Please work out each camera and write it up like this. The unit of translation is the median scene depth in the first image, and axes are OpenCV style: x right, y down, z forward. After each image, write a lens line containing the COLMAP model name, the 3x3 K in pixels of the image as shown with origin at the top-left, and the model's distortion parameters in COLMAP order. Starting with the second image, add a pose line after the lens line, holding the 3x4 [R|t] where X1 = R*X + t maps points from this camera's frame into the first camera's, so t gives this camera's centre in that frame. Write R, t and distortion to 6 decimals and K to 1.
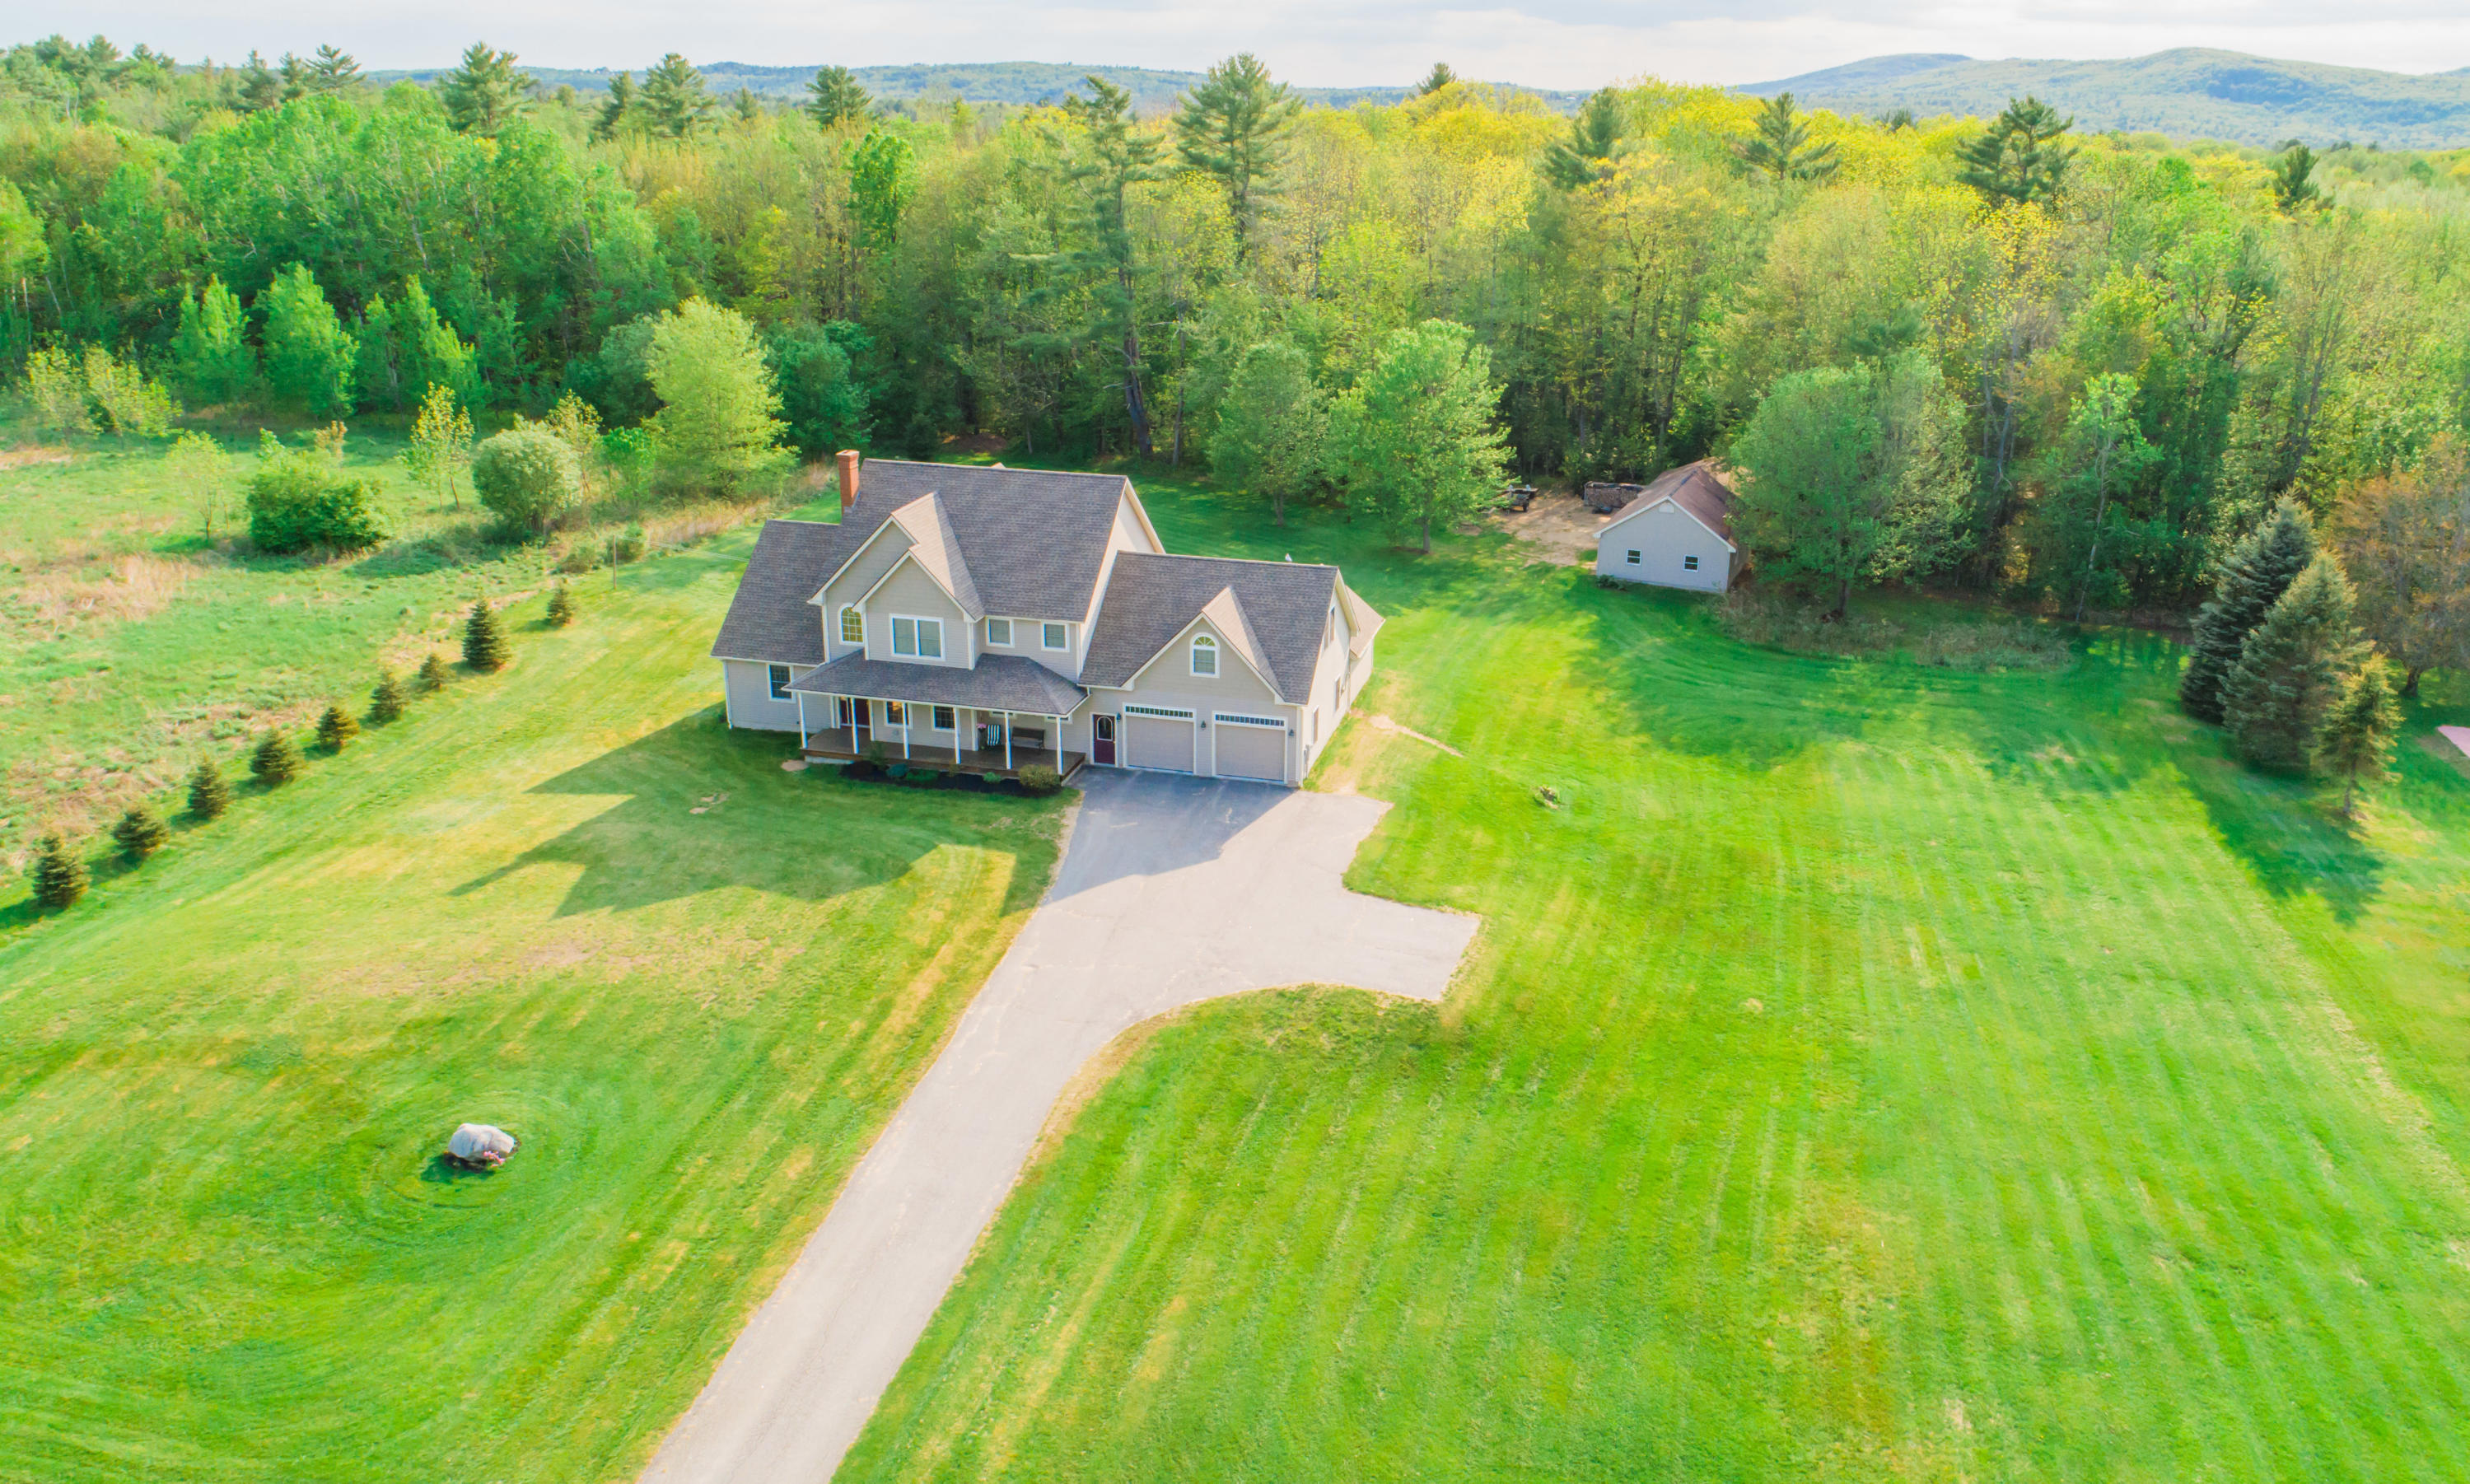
lens RADIAL K [[1790.6, 0, 1316.4], [0, 1790.6, 736.1], [0, 0, 1]] dist [-0.003933, 0.000238]
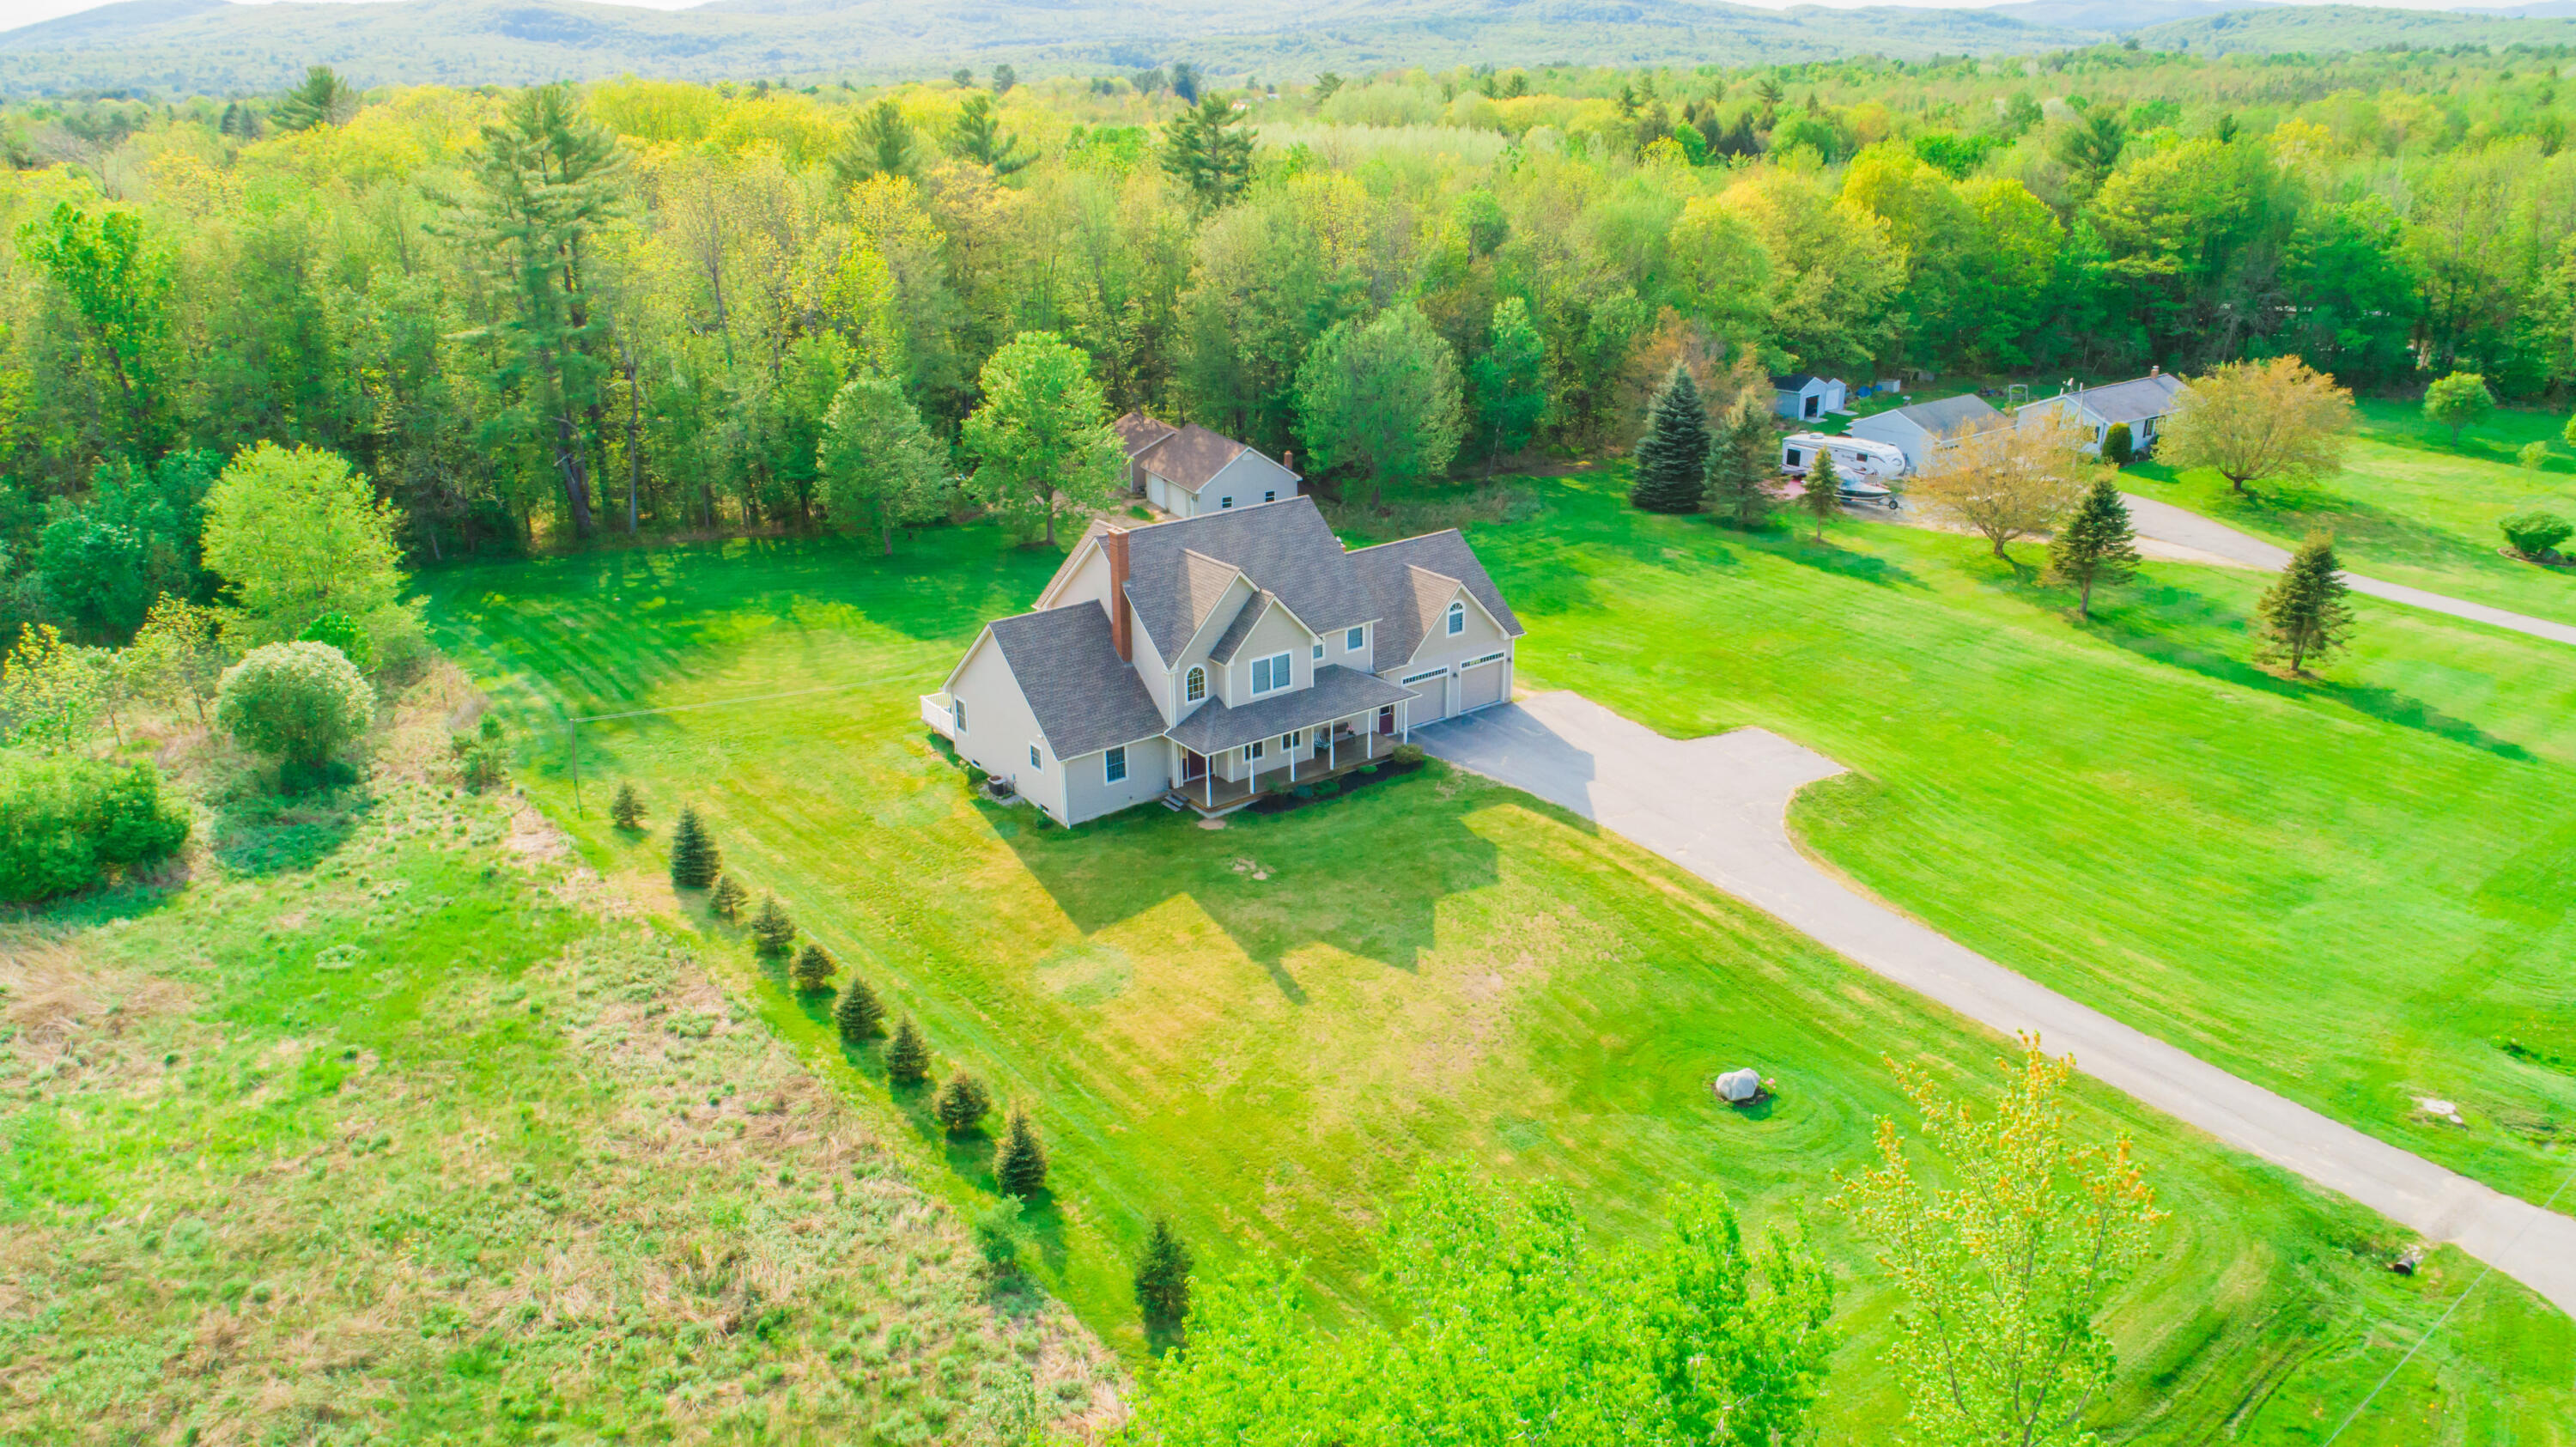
lens RADIAL K [[1744.9, 0, 1288.0], [0, 1744.9, 723.5], [0, 0, 1]] dist [-0.002763, -0.005694]
pose [[0.660291, -0.299969, 0.688502, -0.846852], [0.276886, 0.949420, 0.148106, -0.159875], [-0.698105, 0.092843, 0.709951, 0.208535]]
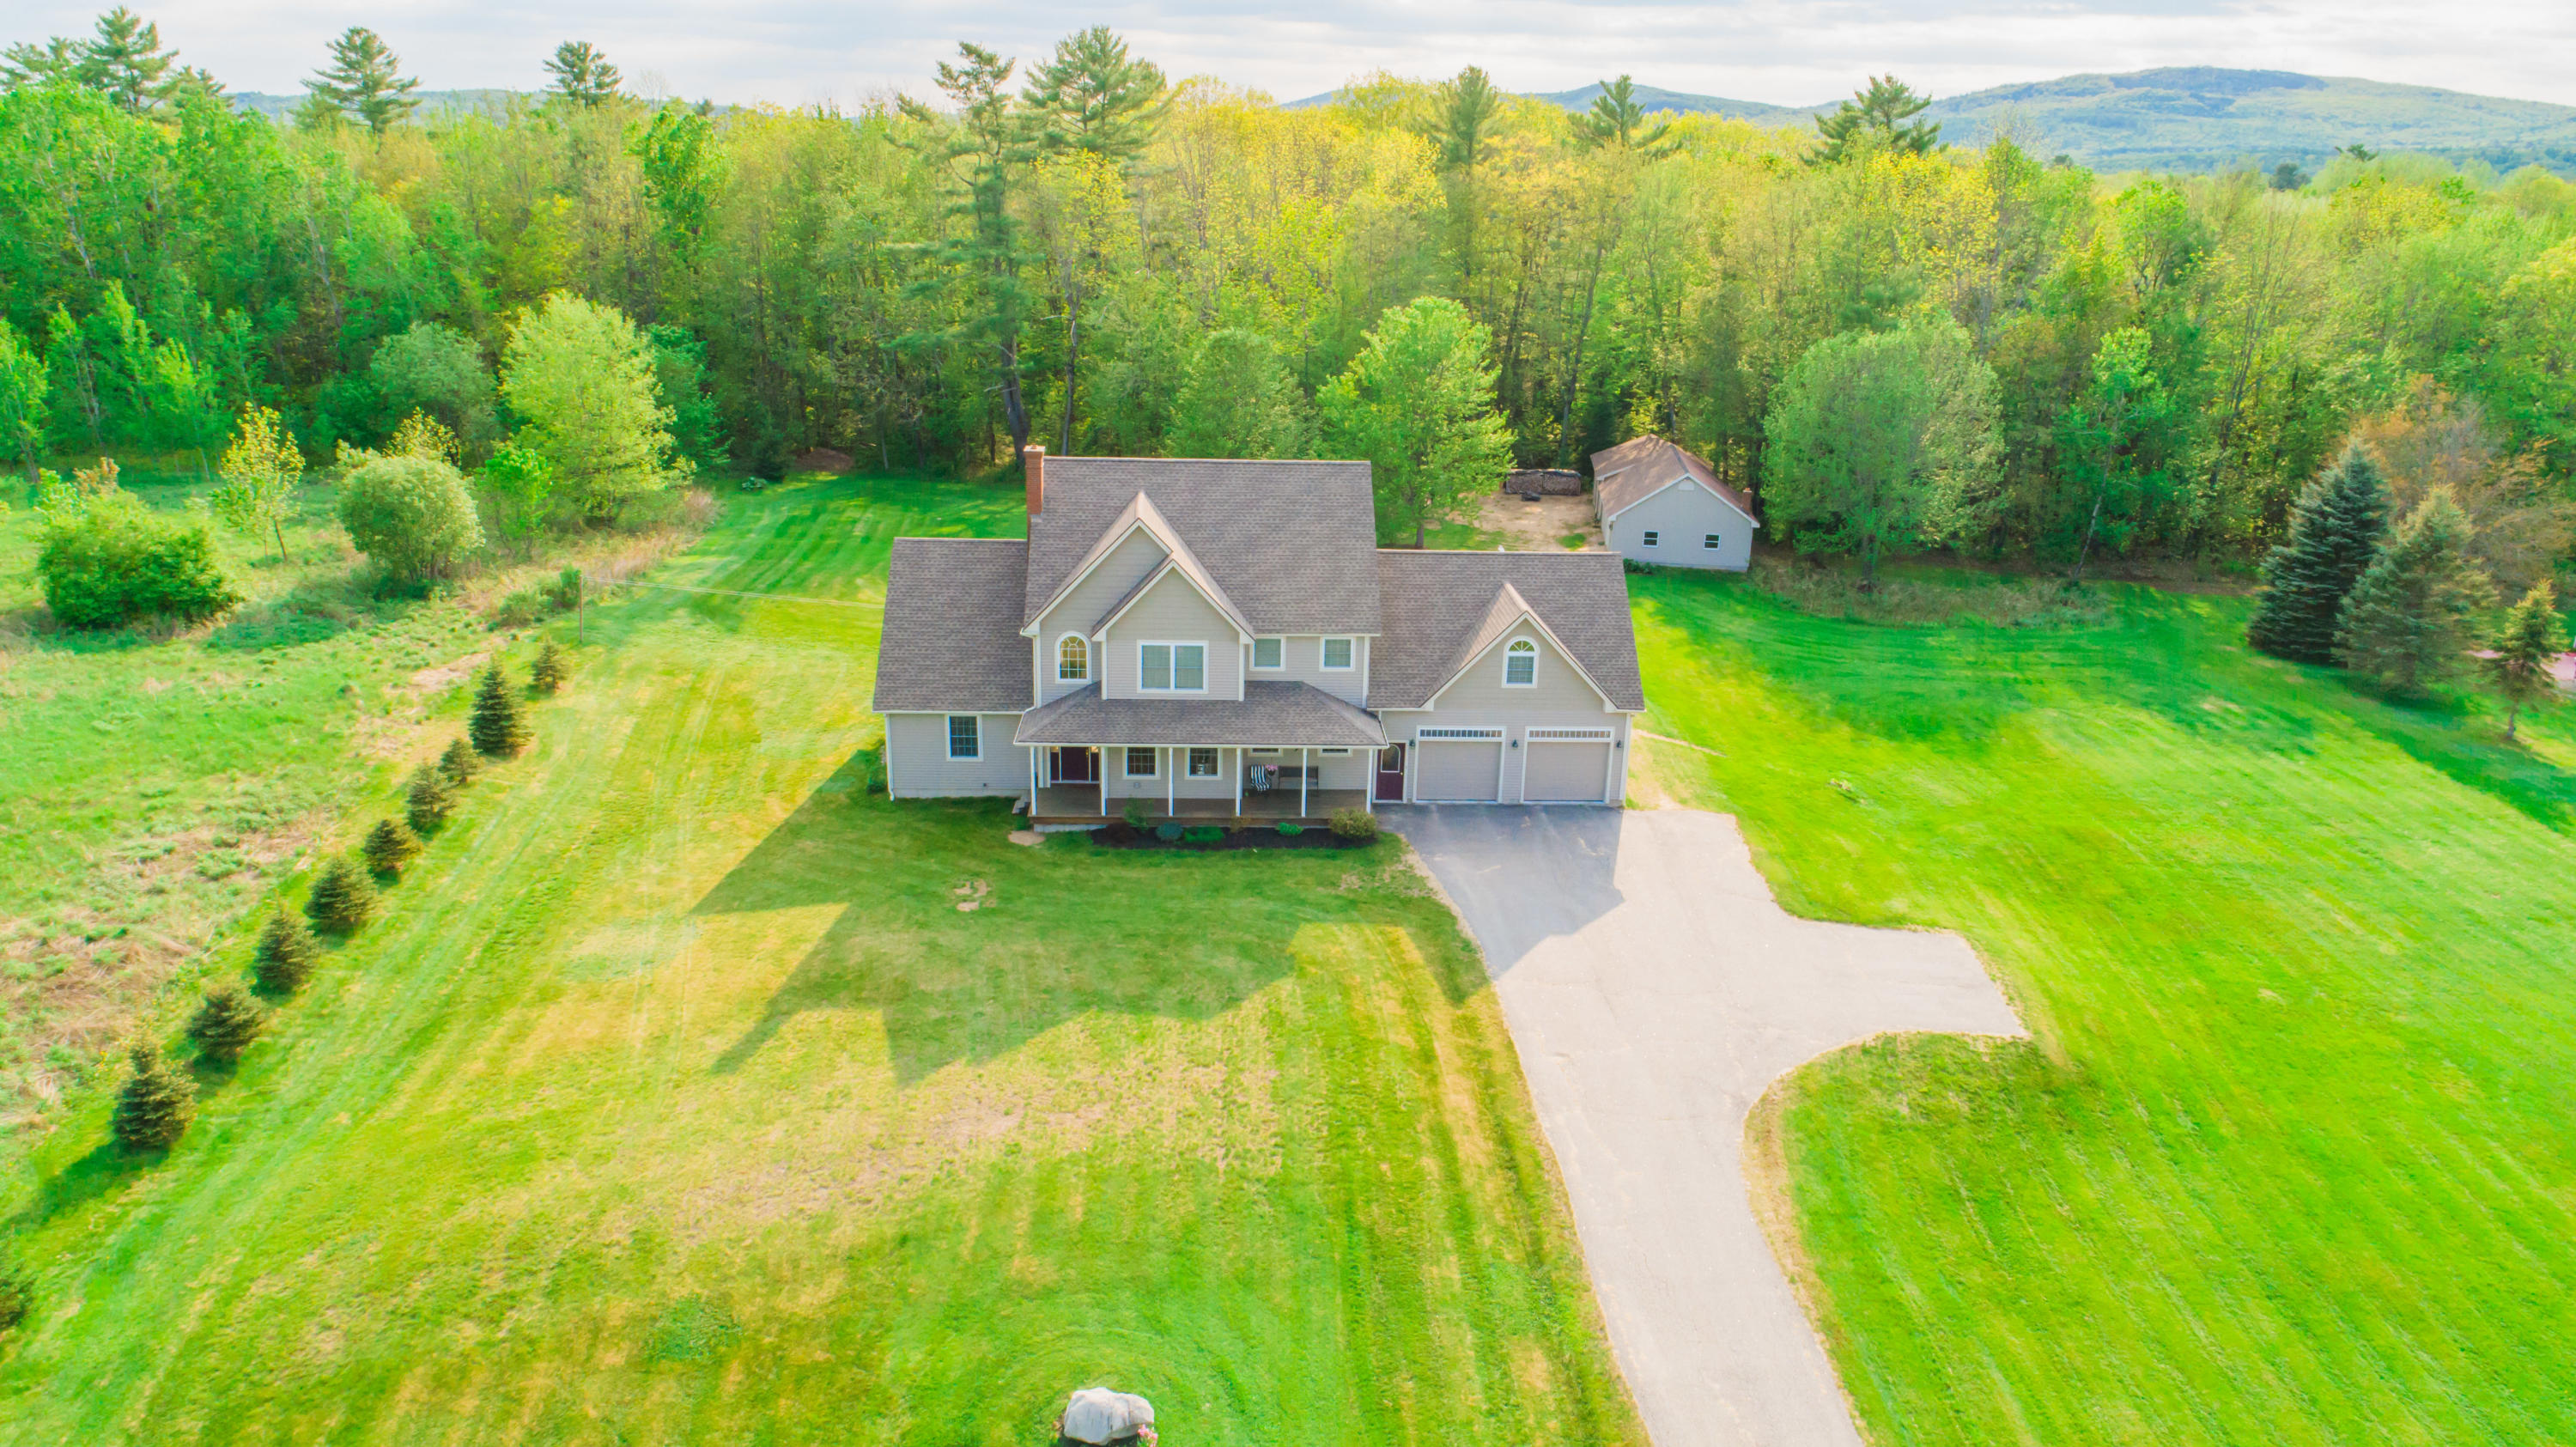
lens RADIAL K [[1744.9, 0, 1288.0], [0, 1744.9, 723.5], [0, 0, 1]] dist [-0.002763, -0.005694]
pose [[0.966533, -0.081115, 0.243380, -0.324279], [0.084295, 0.996437, -0.002663, -0.020105], [-0.242297, 0.023090, 0.969927, 0.189319]]
